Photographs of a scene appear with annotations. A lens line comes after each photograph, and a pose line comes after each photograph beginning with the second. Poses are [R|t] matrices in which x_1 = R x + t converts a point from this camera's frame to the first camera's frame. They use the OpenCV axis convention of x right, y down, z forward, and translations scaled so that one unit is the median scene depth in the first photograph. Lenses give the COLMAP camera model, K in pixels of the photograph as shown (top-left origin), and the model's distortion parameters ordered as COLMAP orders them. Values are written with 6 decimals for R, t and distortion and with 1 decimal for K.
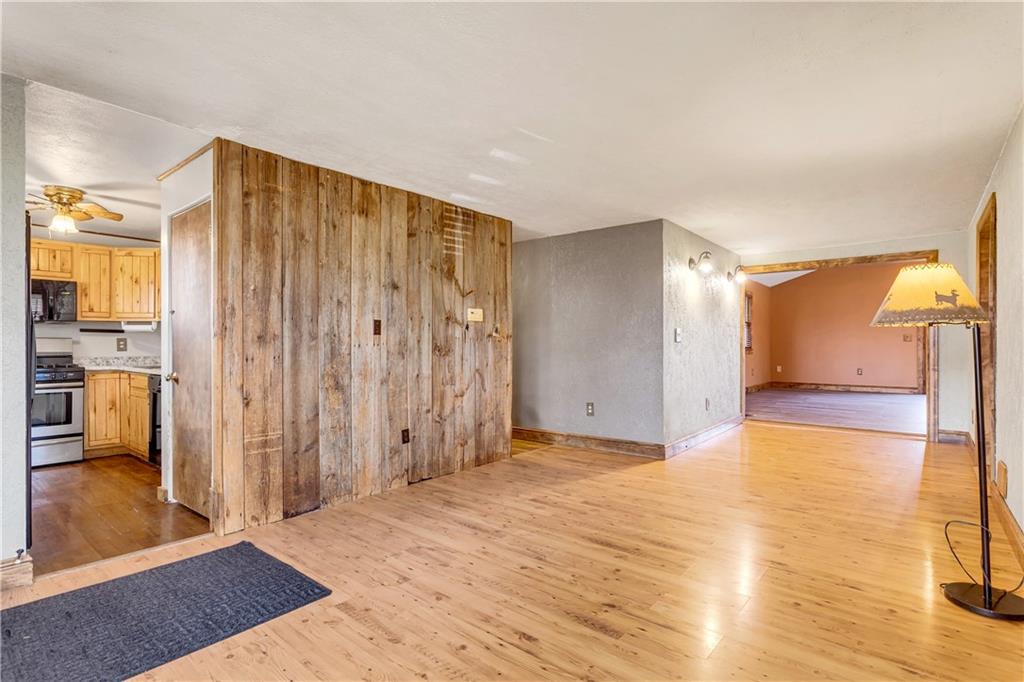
lens RADIAL K [[503.0, 0, 501.7], [0, 503.0, 343.7], [0, 0, 1]] dist [-0.015332, 0.006512]
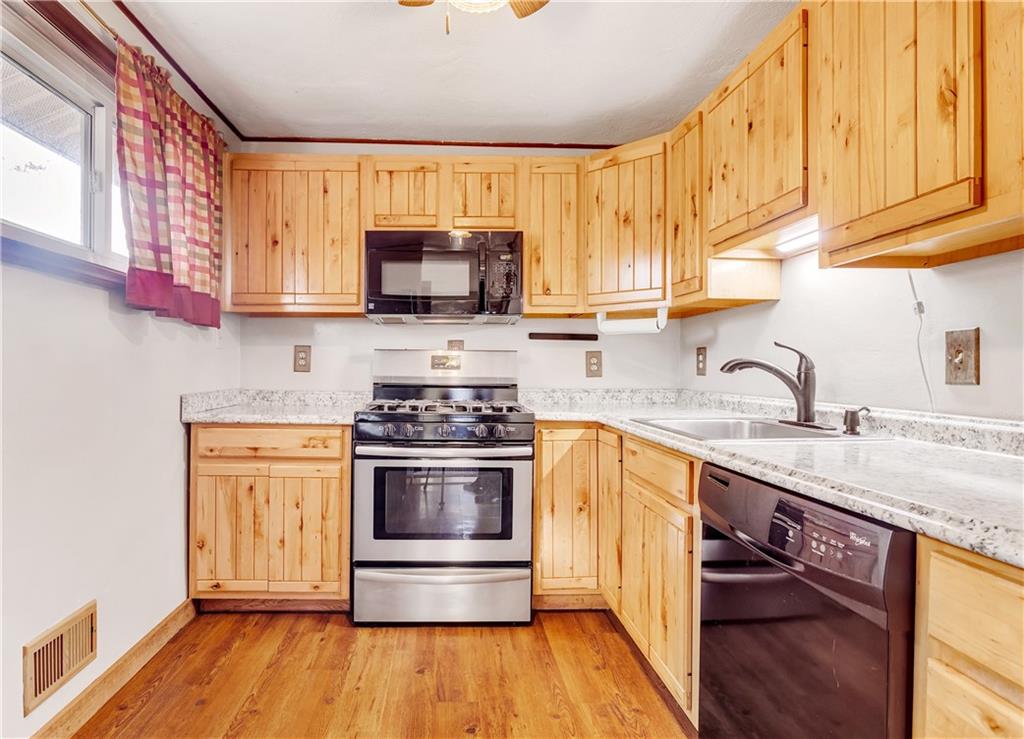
lens RADIAL K [[528.9, 0, 512.1], [0, 528.9, 369.0], [0, 0, 1]] dist [0.001906, 0.000303]
pose [[0.735110, 0.004960, -0.677930, -1.059185], [-0.002911, 0.999987, 0.004160, 0.011662], [0.677942, -0.001084, 0.735115, 1.276436]]
